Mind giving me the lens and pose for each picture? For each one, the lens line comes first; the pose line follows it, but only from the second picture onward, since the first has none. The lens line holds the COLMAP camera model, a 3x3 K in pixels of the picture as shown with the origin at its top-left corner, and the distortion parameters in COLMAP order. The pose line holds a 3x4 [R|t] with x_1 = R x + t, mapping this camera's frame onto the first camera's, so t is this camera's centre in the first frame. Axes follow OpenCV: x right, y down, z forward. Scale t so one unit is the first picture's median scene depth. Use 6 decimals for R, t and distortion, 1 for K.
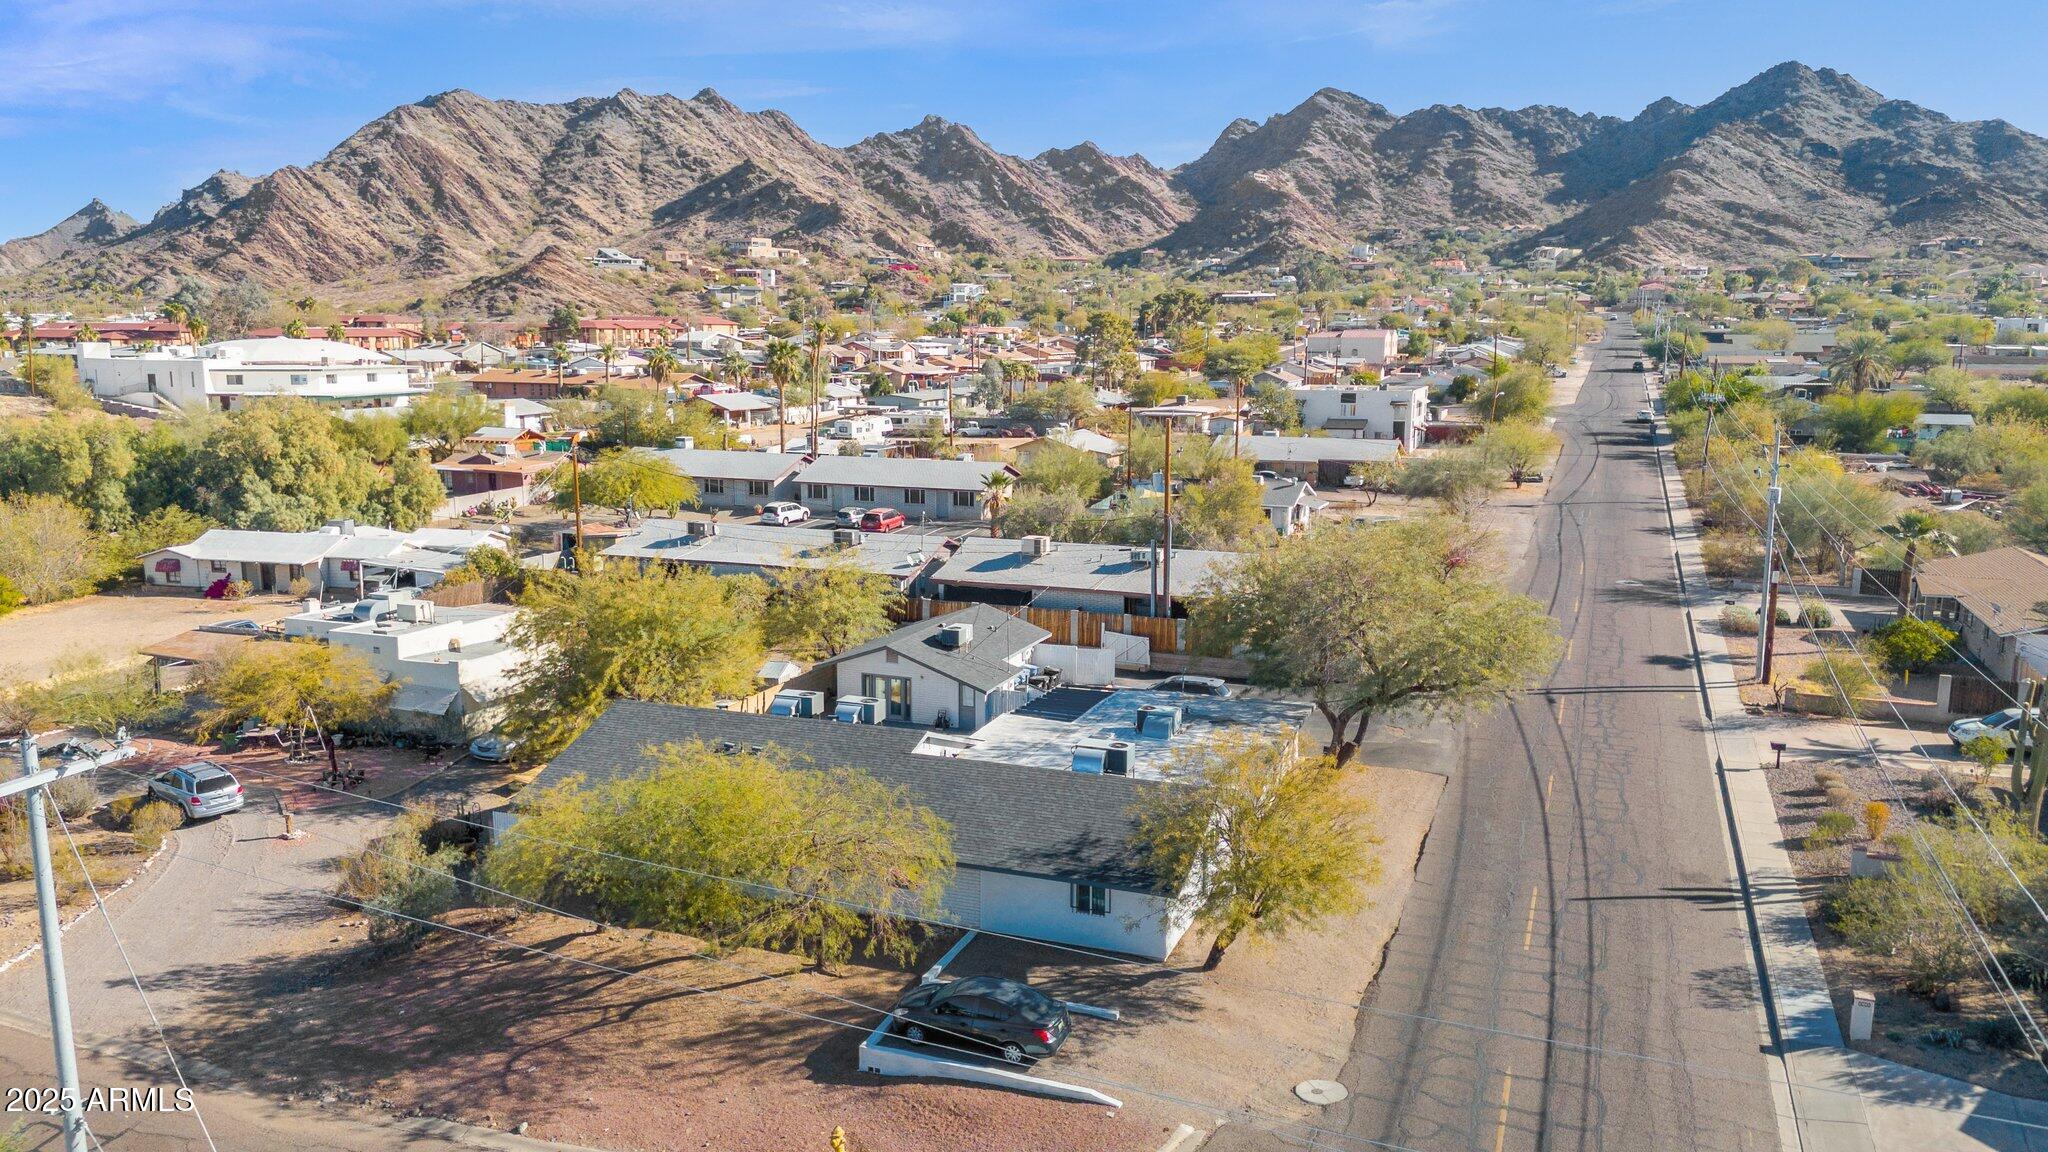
lens RADIAL K [[1502.9, 0, 1029.9], [0, 1502.9, 580.3], [0, 0, 1]] dist [0.058774, -0.046560]
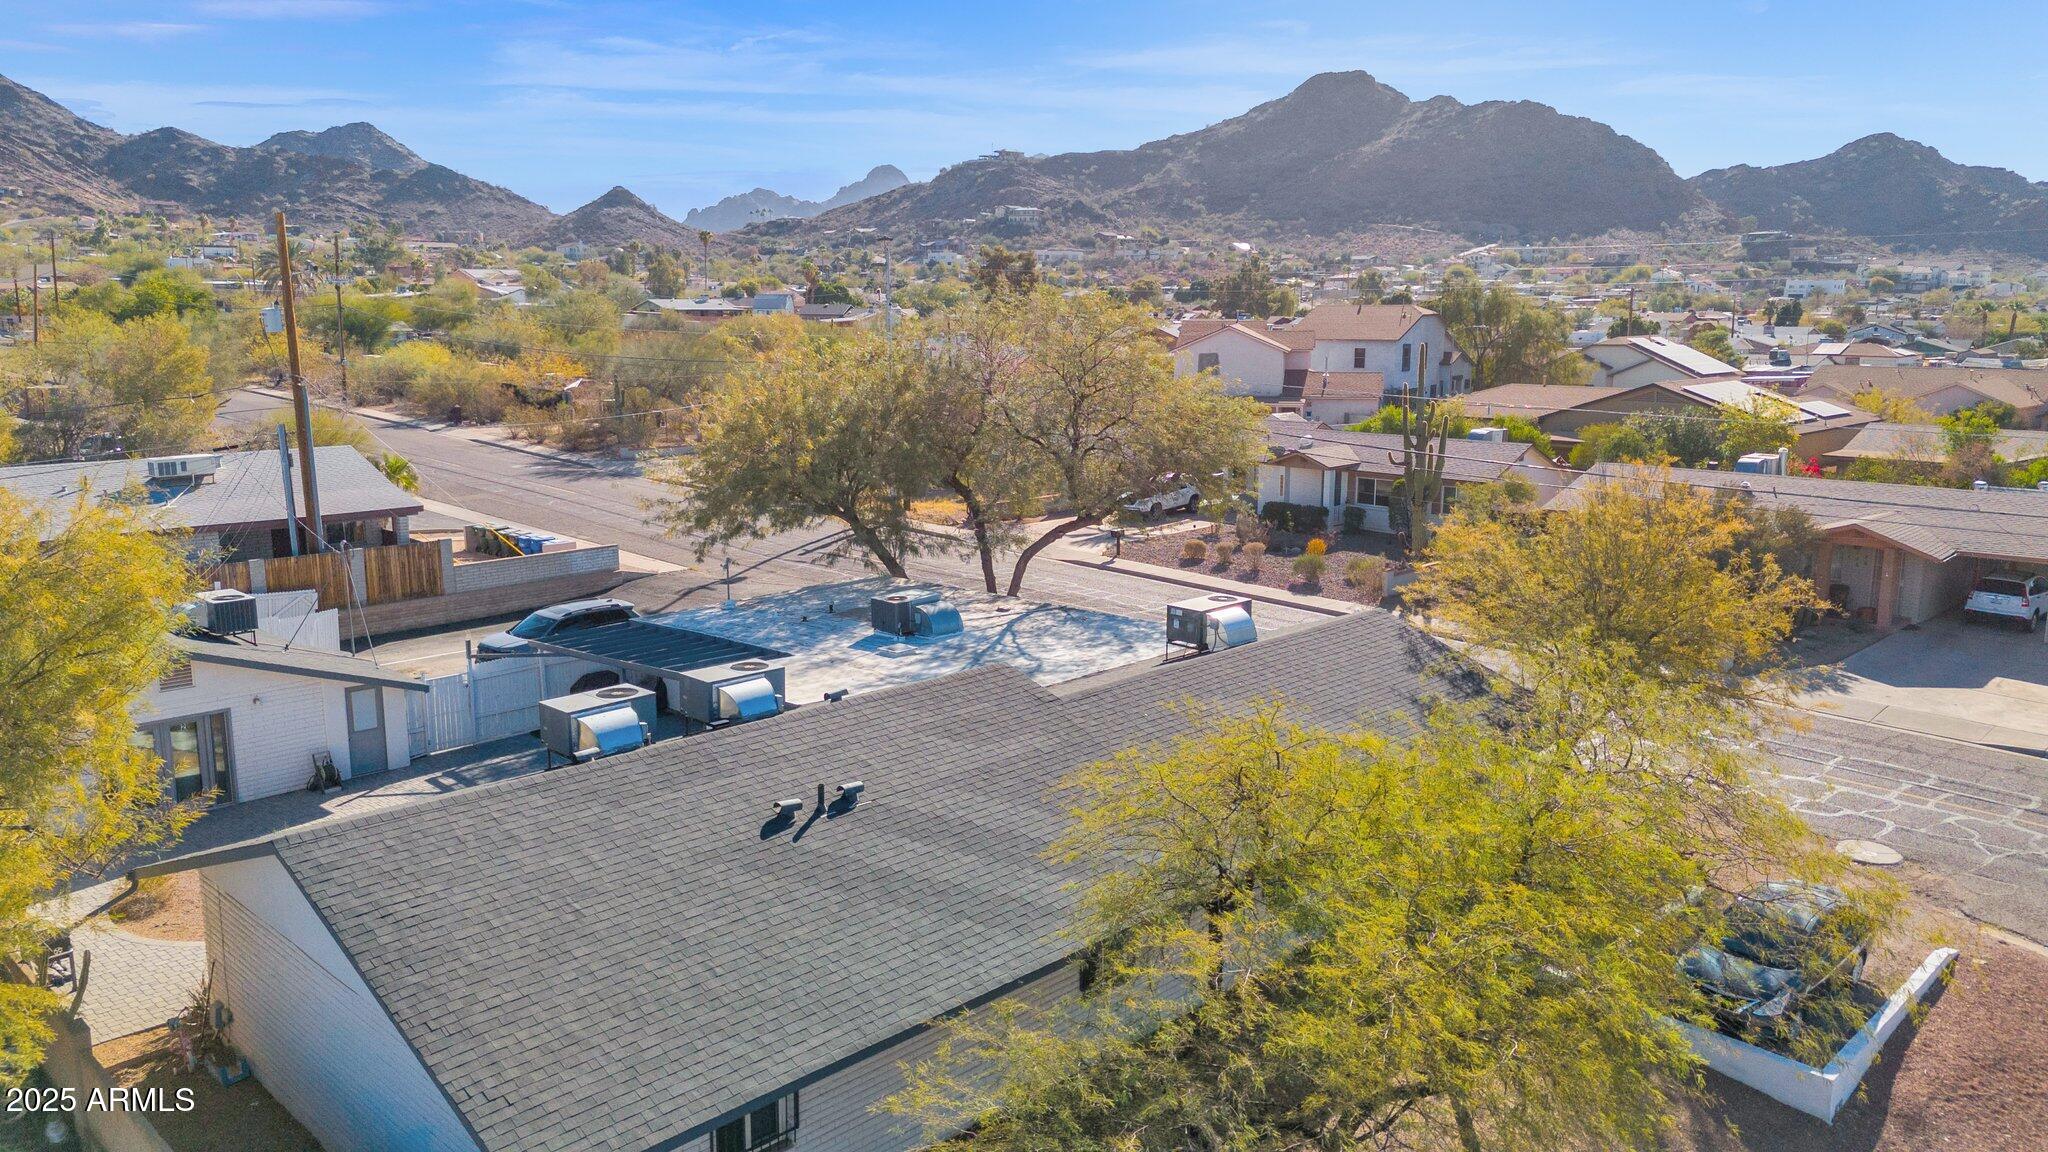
lens RADIAL K [[1502.9, 0, 1027.4], [0, 1502.9, 570.5], [0, 0, 1]] dist [0.058774, -0.046560]
pose [[0.404827, -0.168598, 0.898716, -0.485670], [0.154434, 0.981342, 0.114534, 0.008966], [-0.901258, 0.092425, 0.423311, 0.694432]]
